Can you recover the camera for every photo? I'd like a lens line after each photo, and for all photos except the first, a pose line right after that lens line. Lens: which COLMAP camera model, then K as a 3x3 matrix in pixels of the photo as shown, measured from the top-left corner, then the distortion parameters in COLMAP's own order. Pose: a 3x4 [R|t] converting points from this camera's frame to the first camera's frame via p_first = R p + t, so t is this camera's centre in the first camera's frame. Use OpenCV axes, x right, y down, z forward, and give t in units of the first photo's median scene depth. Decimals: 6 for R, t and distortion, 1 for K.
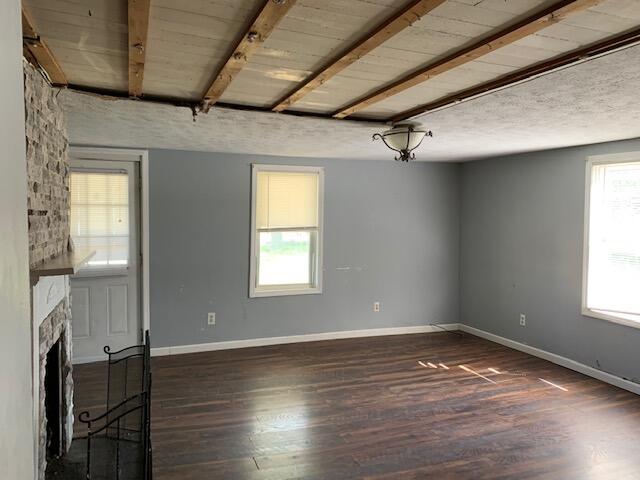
lens RADIAL K [[493.4, 0, 321.0], [0, 493.4, 237.5], [0, 0, 1]] dist [-0.005569, 0.000060]
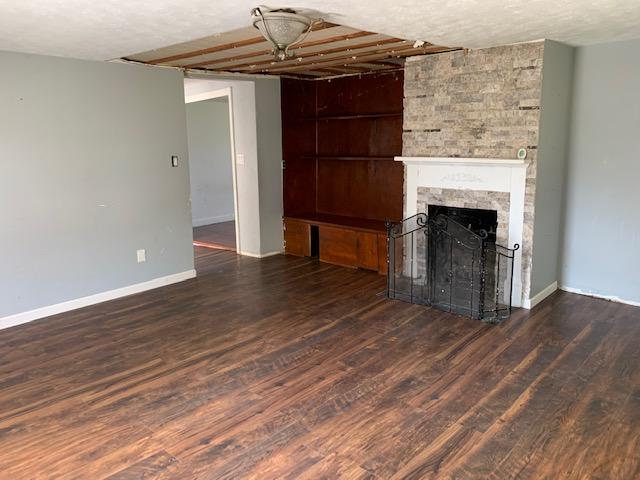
lens RADIAL K [[493.4, 0, 319.8], [0, 493.4, 239.4], [0, 0, 1]] dist [-0.005569, 0.000060]
pose [[-0.895065, 0.092647, -0.436205, 0.449118], [-0.012813, 0.972433, 0.232829, -0.053769], [0.445751, 0.213986, -0.869204, 1.623032]]
